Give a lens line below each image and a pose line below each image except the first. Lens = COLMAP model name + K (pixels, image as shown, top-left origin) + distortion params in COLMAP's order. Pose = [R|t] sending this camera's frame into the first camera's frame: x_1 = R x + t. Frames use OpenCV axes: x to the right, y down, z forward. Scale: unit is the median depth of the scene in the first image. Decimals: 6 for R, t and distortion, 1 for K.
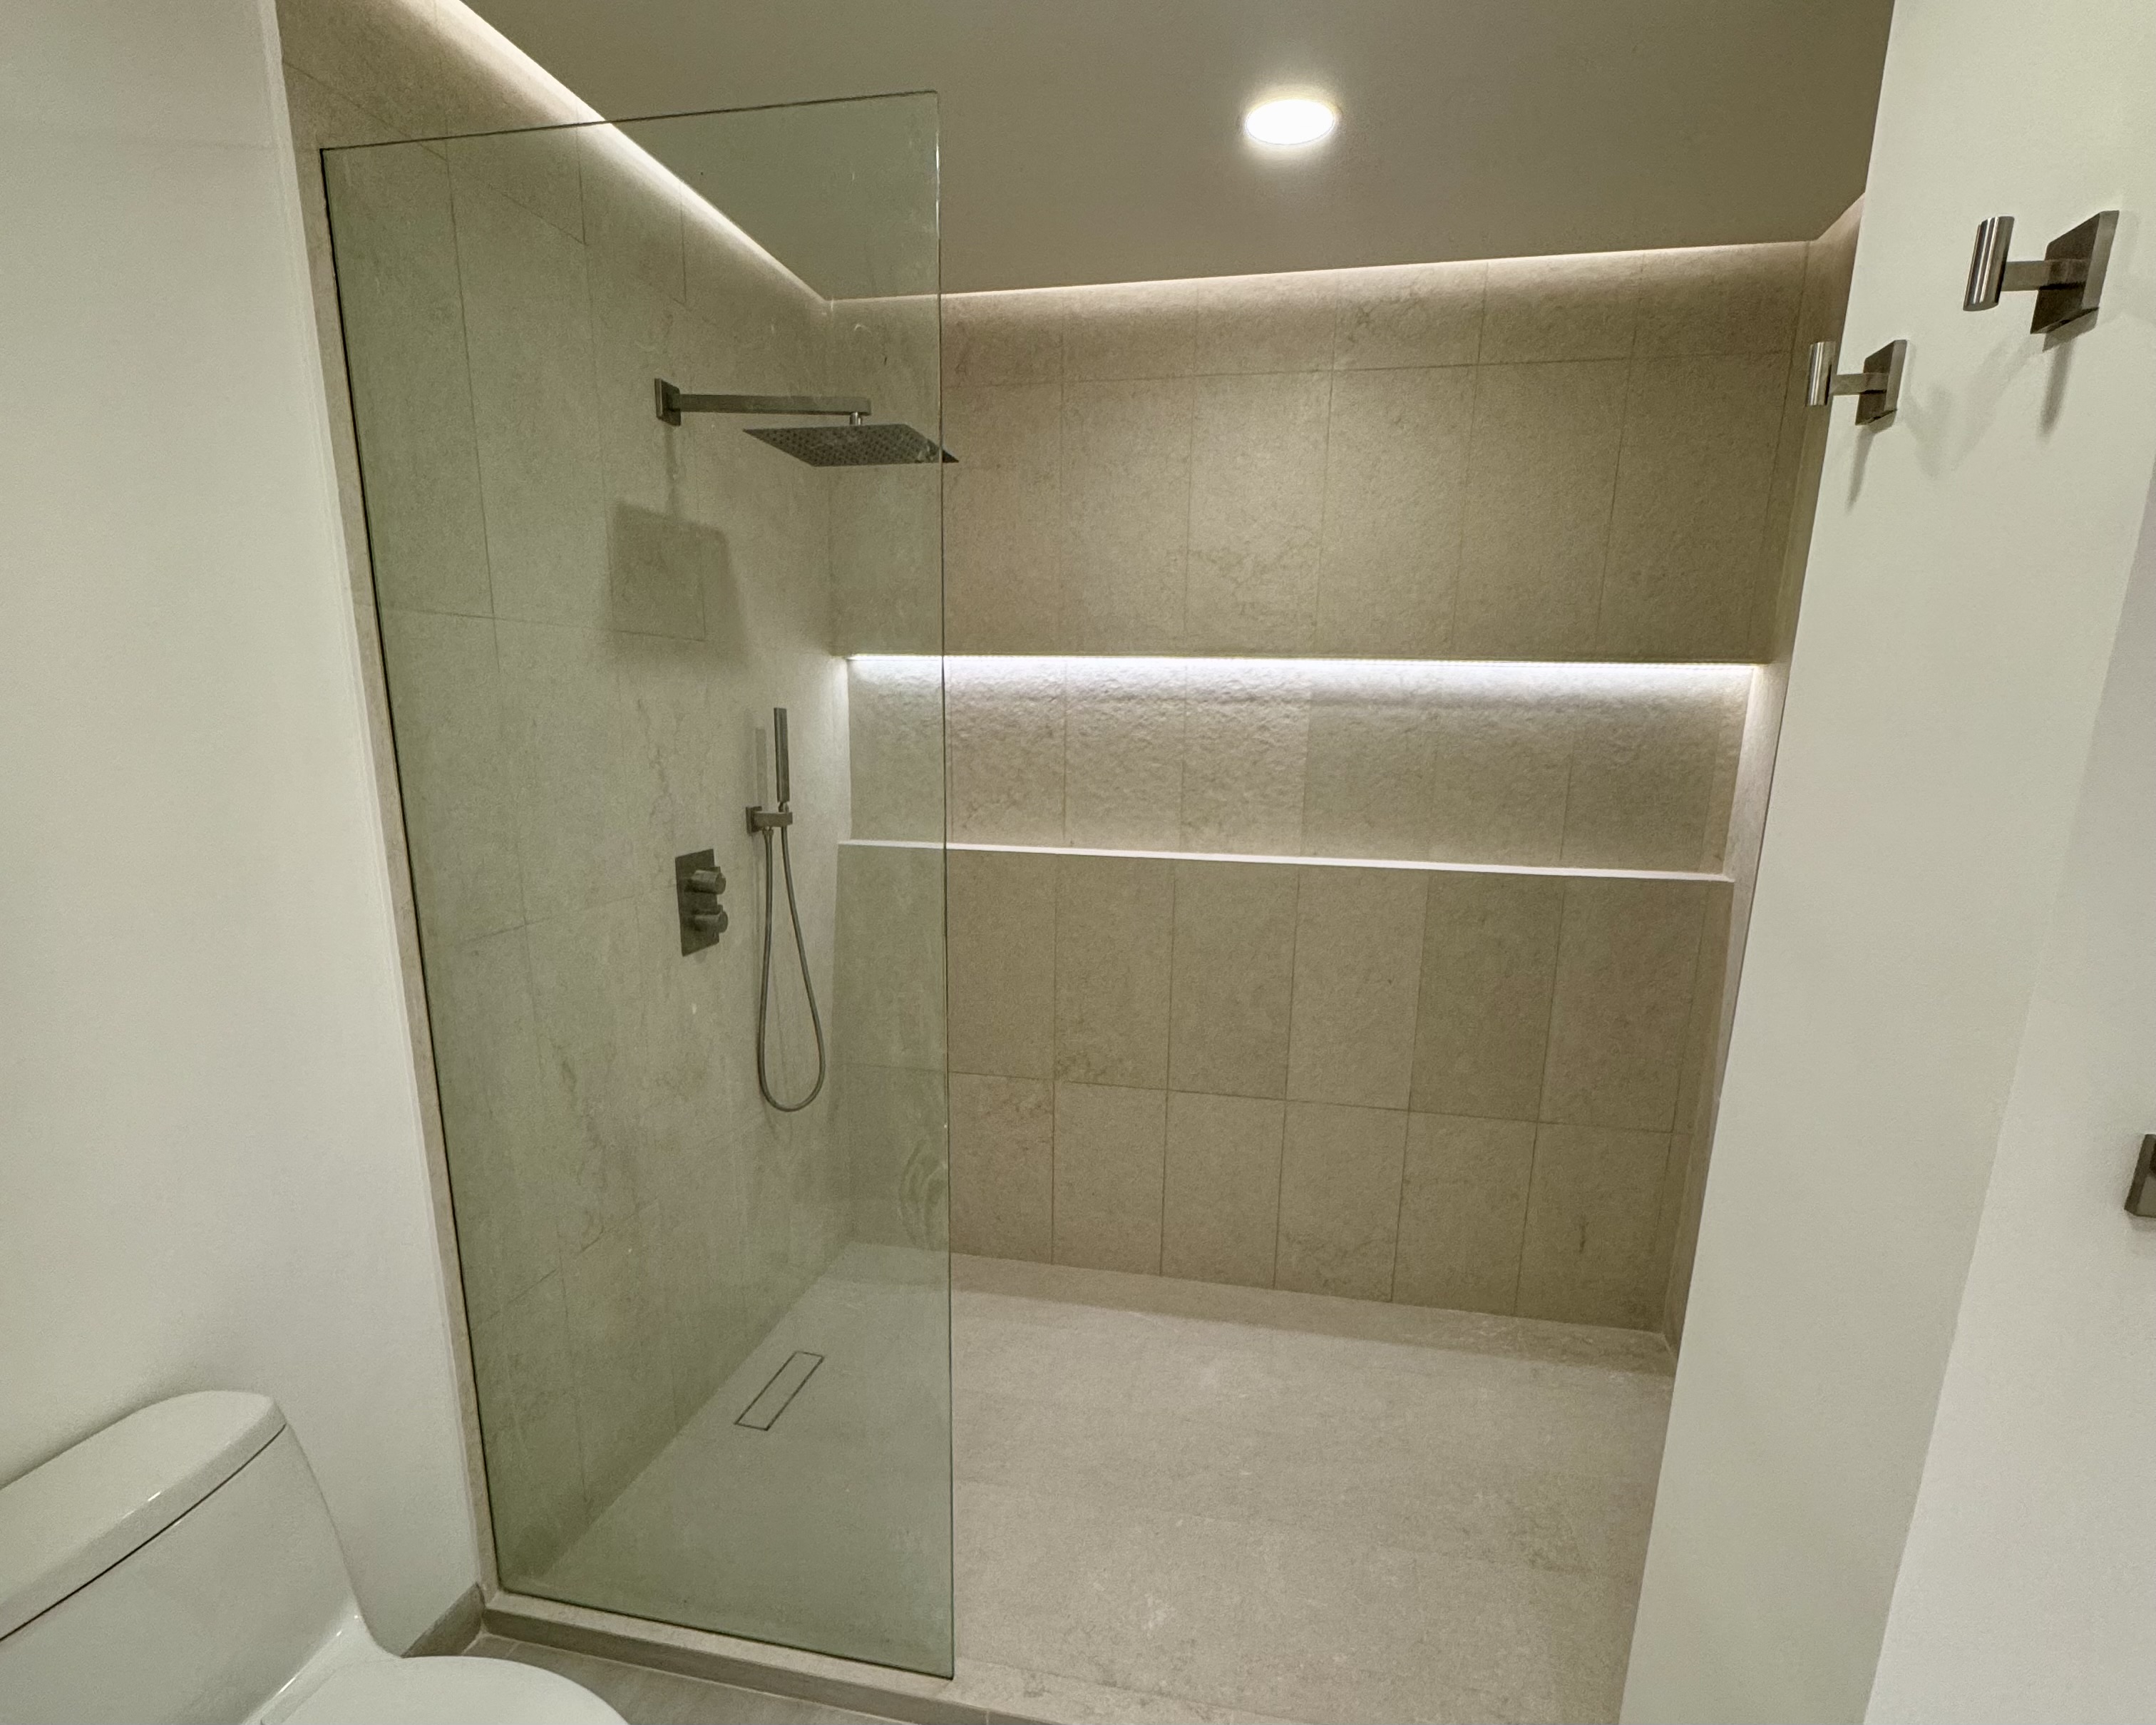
lens RADIAL K [[1120.7, 0, 1094.1], [0, 1120.7, 991.4], [0, 0, 1]] dist [-0.001618, -0.000032]
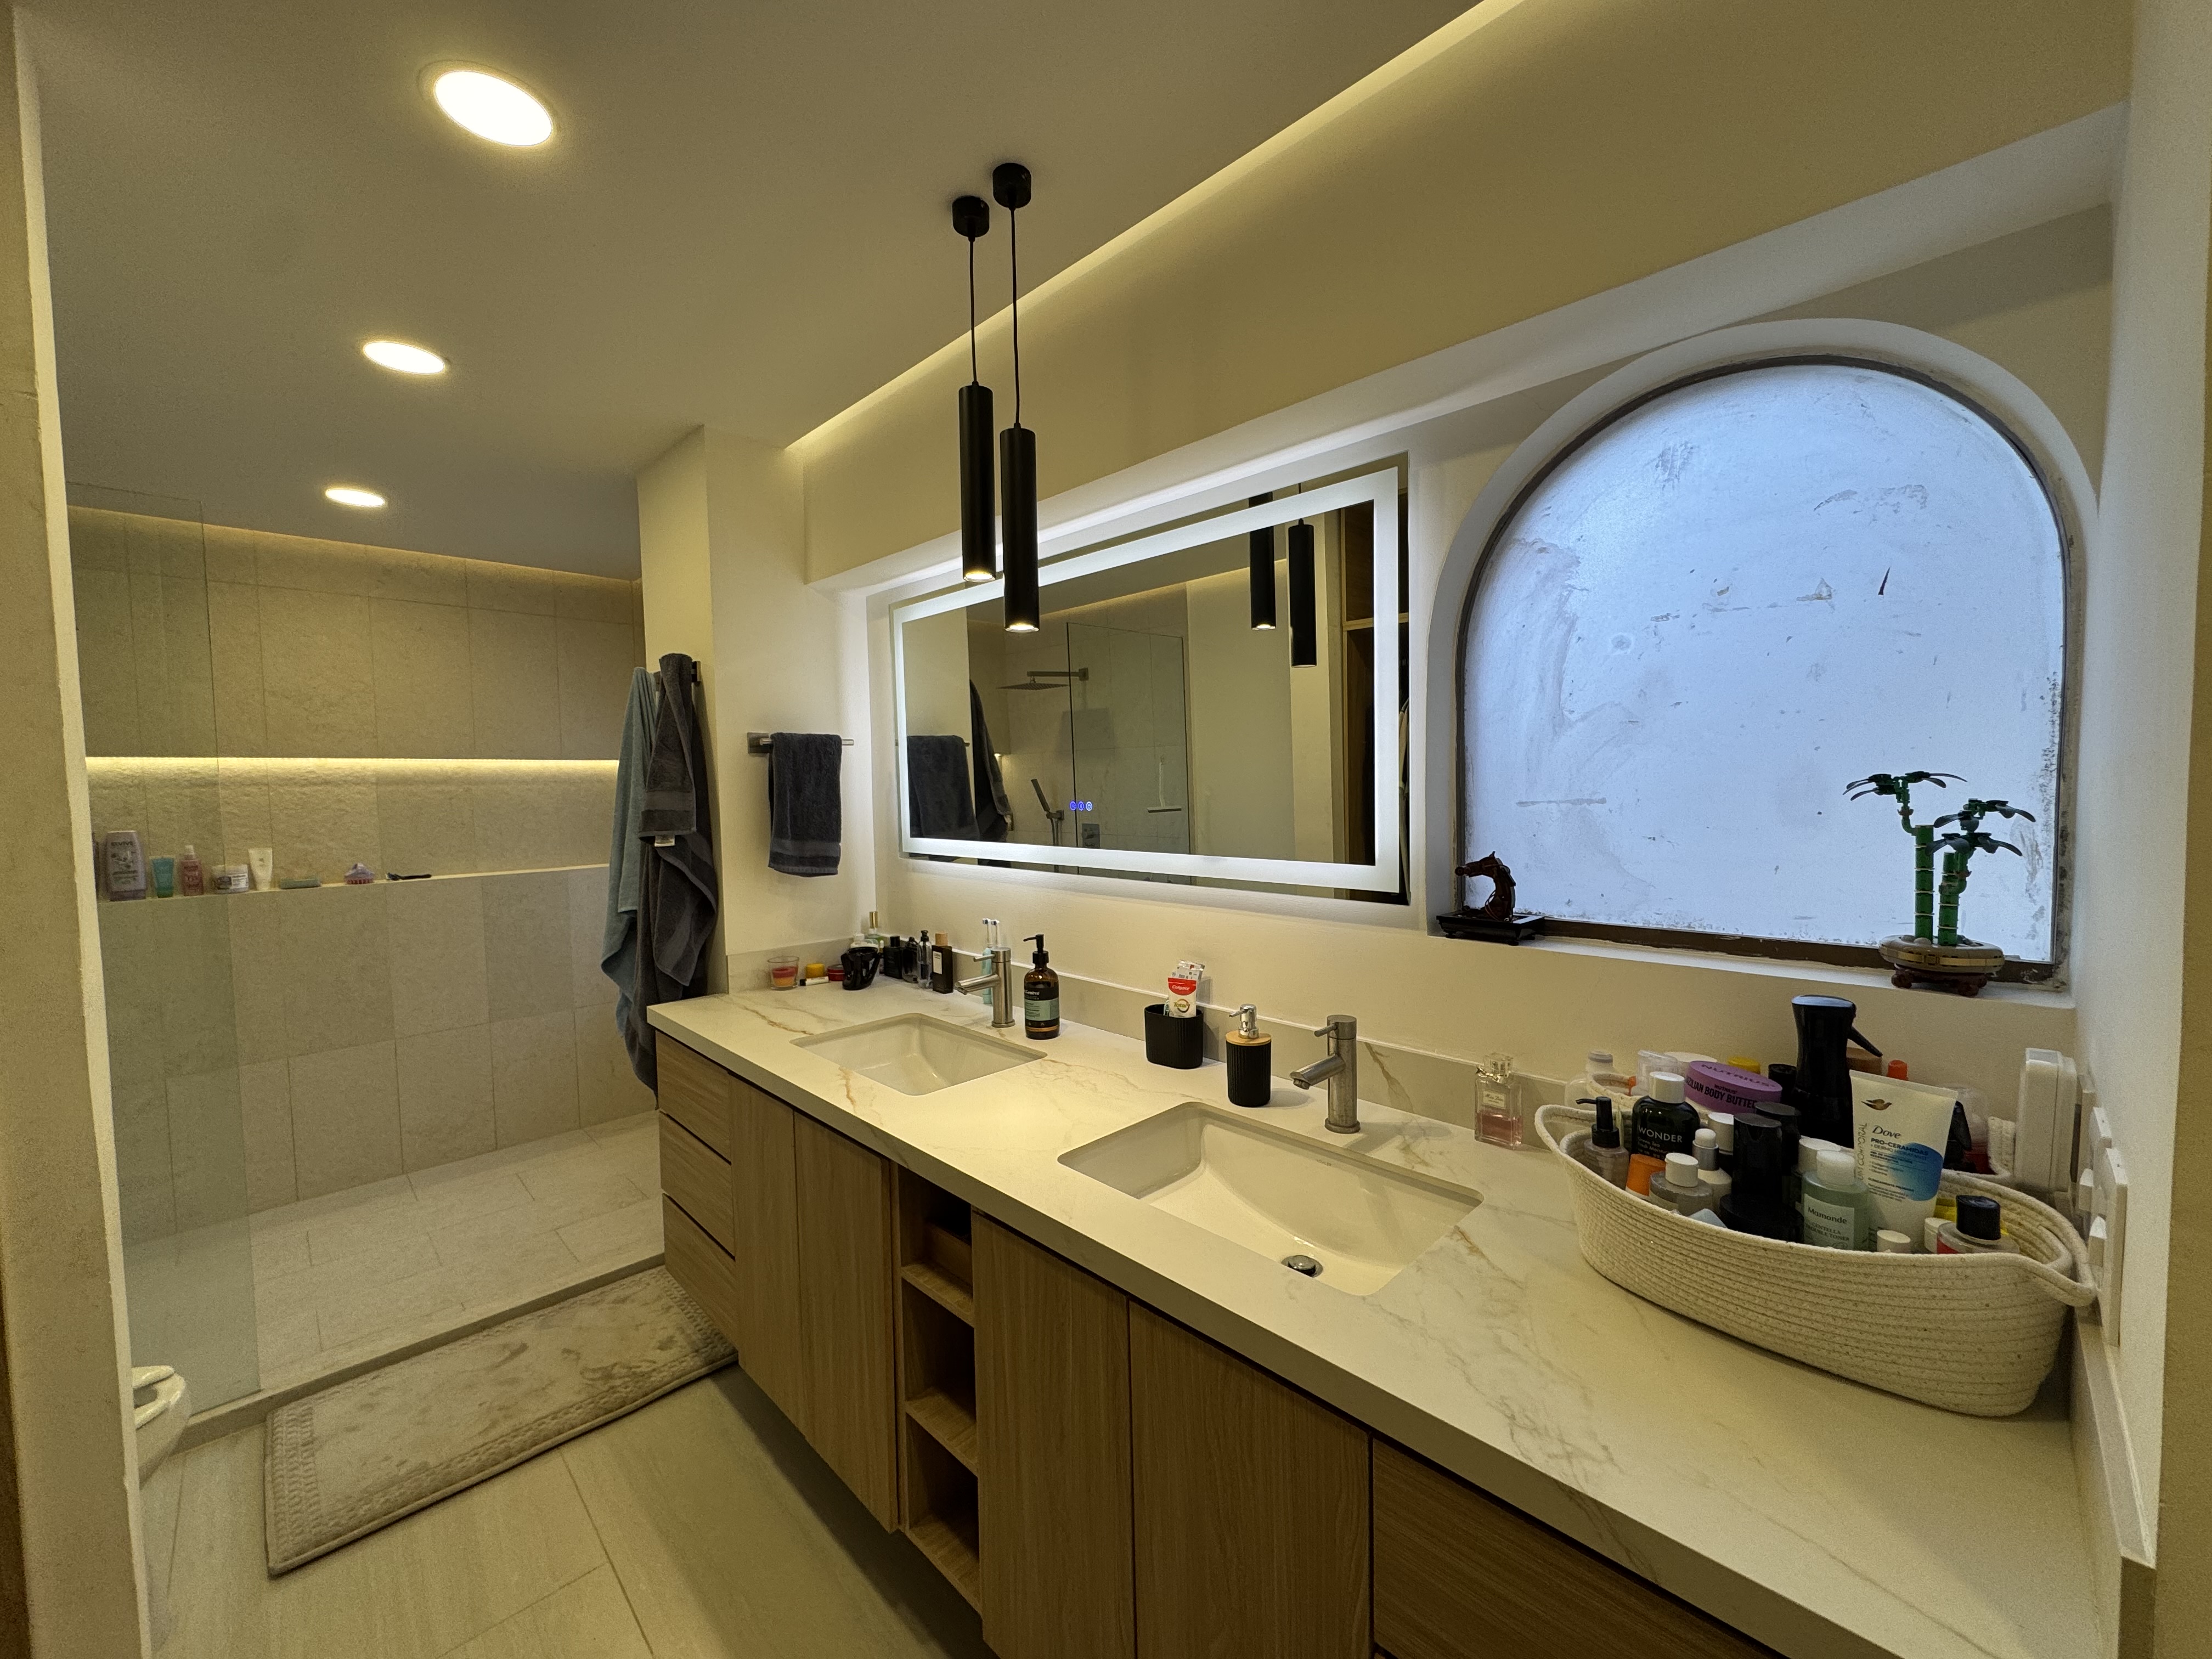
lens RADIAL K [[875.7, 0, 1107.2], [0, 875.7, 828.2], [0, 0, 1]] dist [-0.003134, -0.000072]
pose [[0.546856, -0.072091, 0.834117, -0.281014], [0.225391, 0.972181, -0.063746, 0.118410], [-0.806317, 0.222862, 0.547892, -0.511832]]
